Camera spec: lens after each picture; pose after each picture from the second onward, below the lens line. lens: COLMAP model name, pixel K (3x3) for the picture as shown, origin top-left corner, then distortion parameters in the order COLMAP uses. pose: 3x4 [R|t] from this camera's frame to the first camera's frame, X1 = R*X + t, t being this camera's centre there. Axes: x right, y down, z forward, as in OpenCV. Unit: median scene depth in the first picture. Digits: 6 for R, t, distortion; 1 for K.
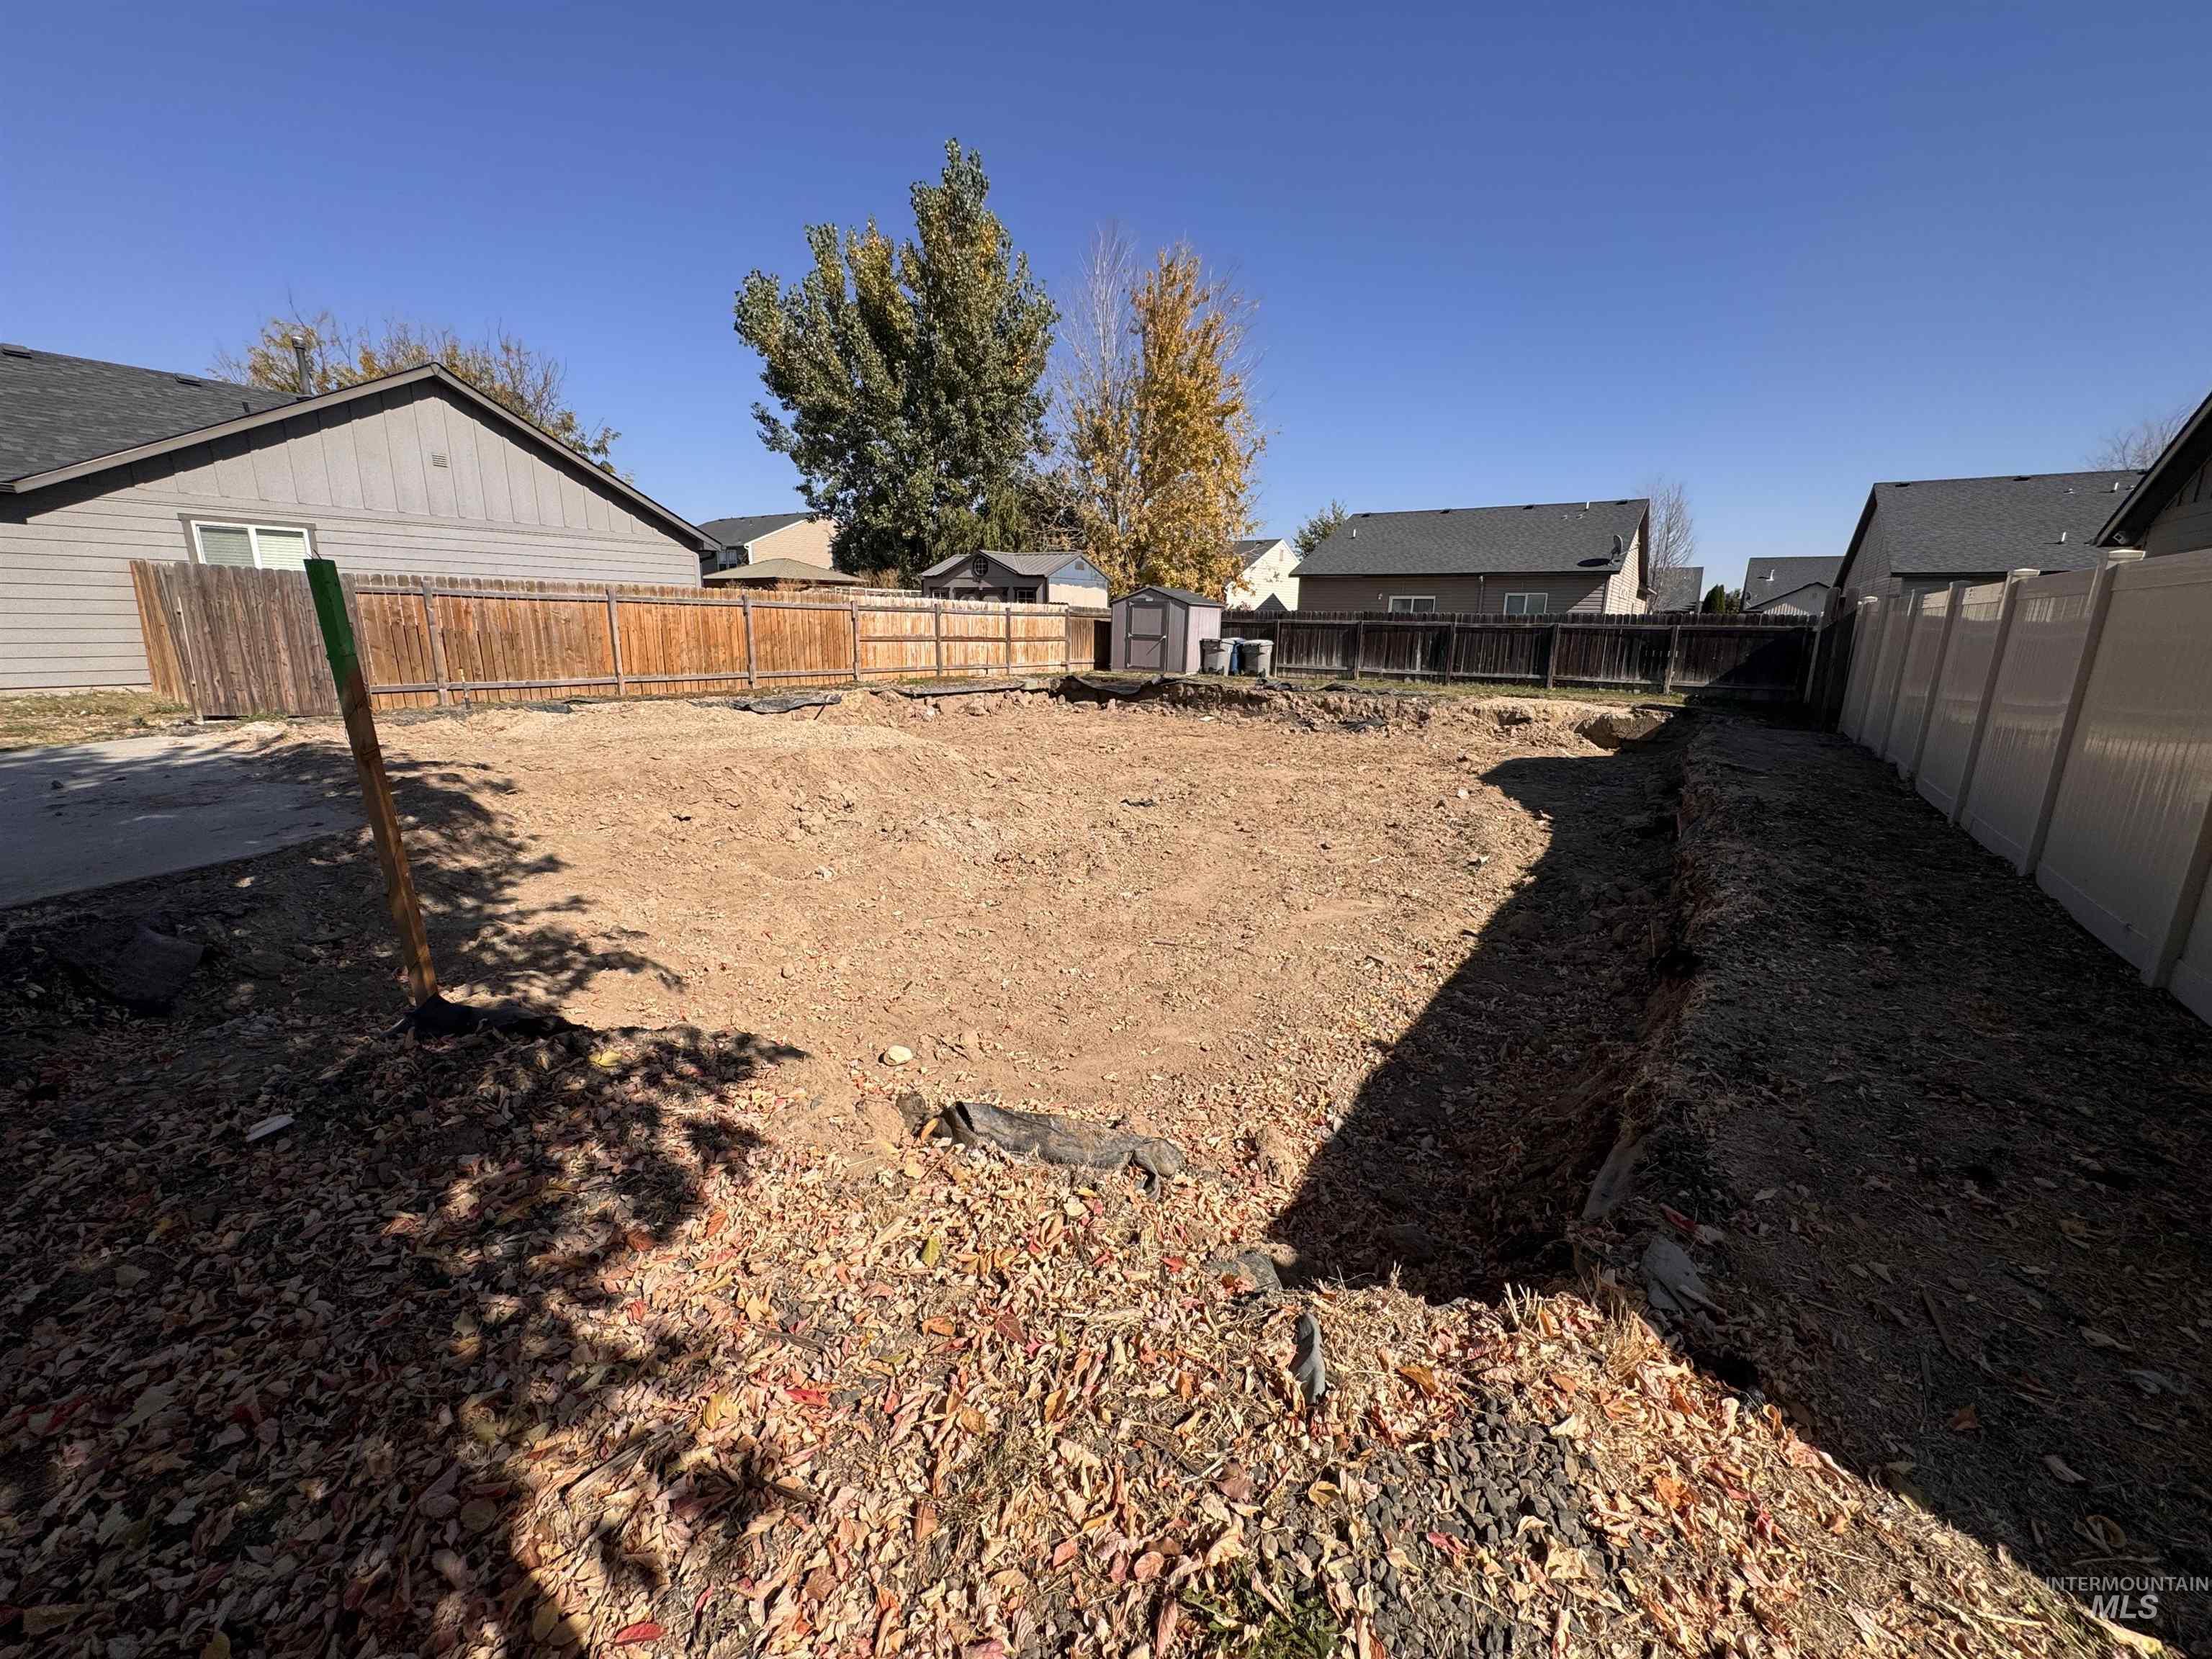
lens RADIAL K [[883.3, 0, 1104.5], [0, 883.3, 823.7], [0, 0, 1]] dist [-0.000771, 0.000586]
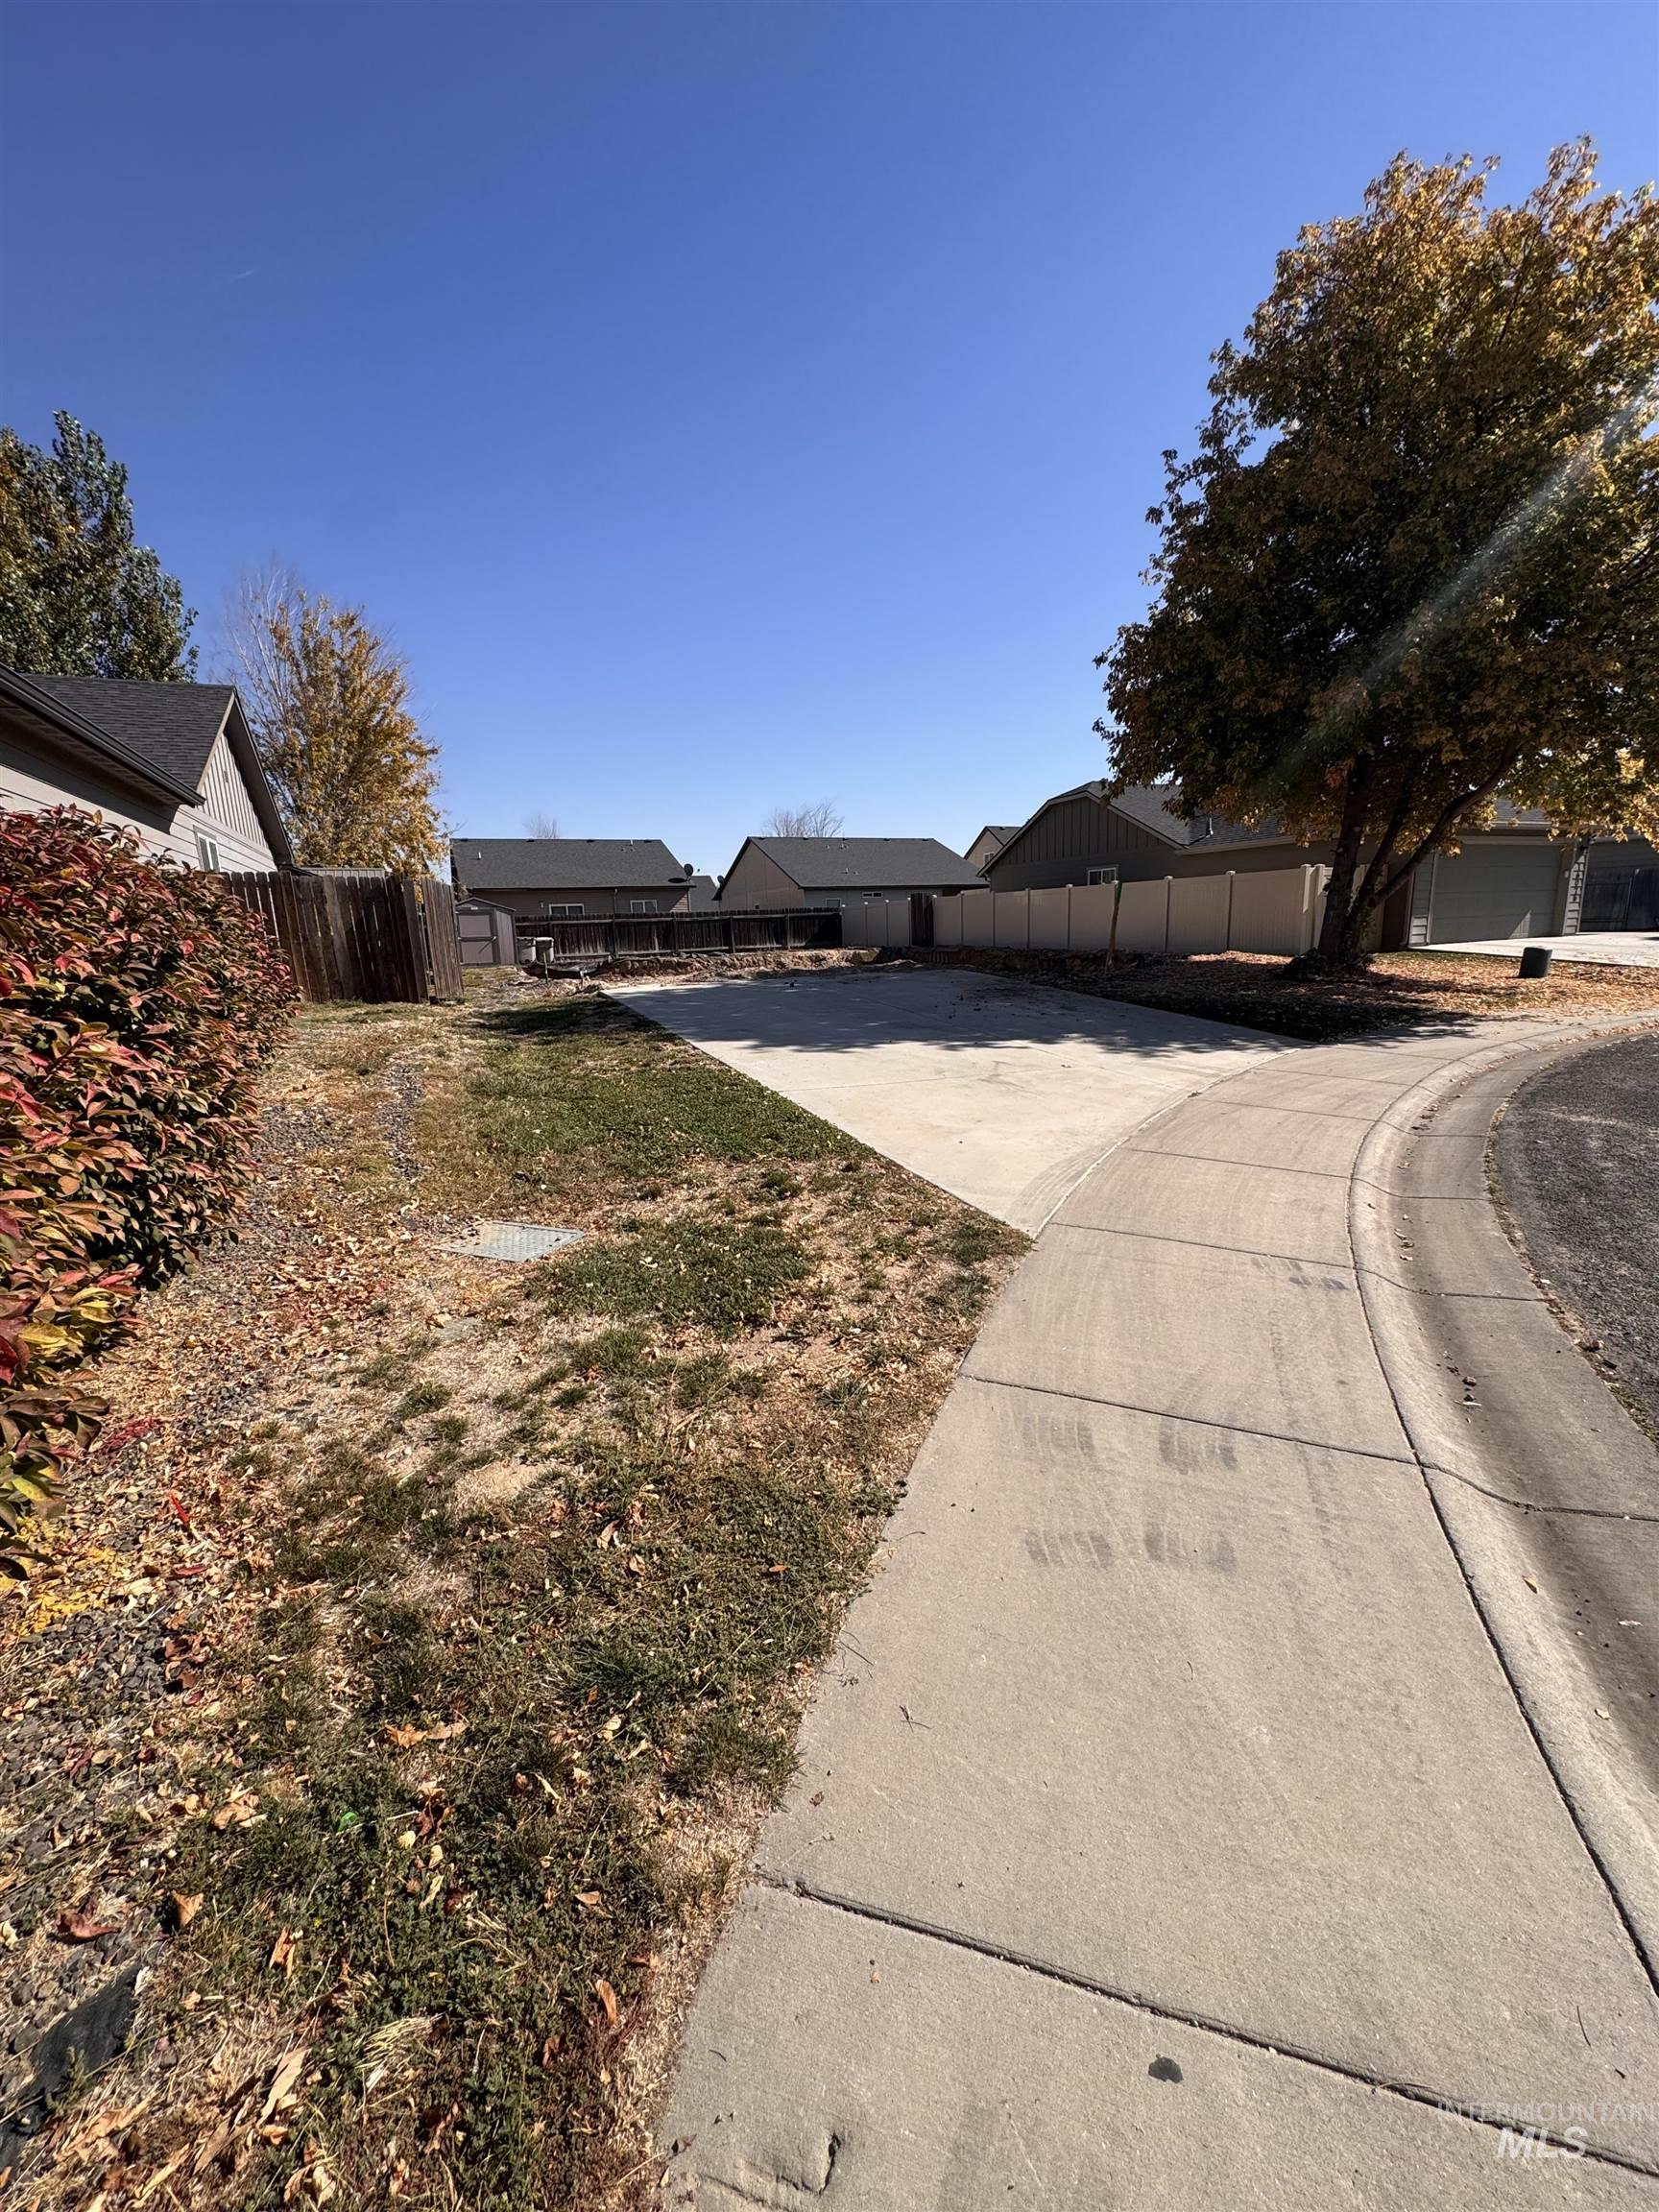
lens RADIAL K [[887.7, 0, 837.2], [0, 887.7, 1108.7], [0, 0, 1]] dist [-0.001719, -0.000271]
pose [[0.515558, -0.207009, 0.831473, -0.772003], [0.235470, 0.967246, 0.094808, 0.016726], [-0.823865, 0.146908, 0.547416, -0.047476]]
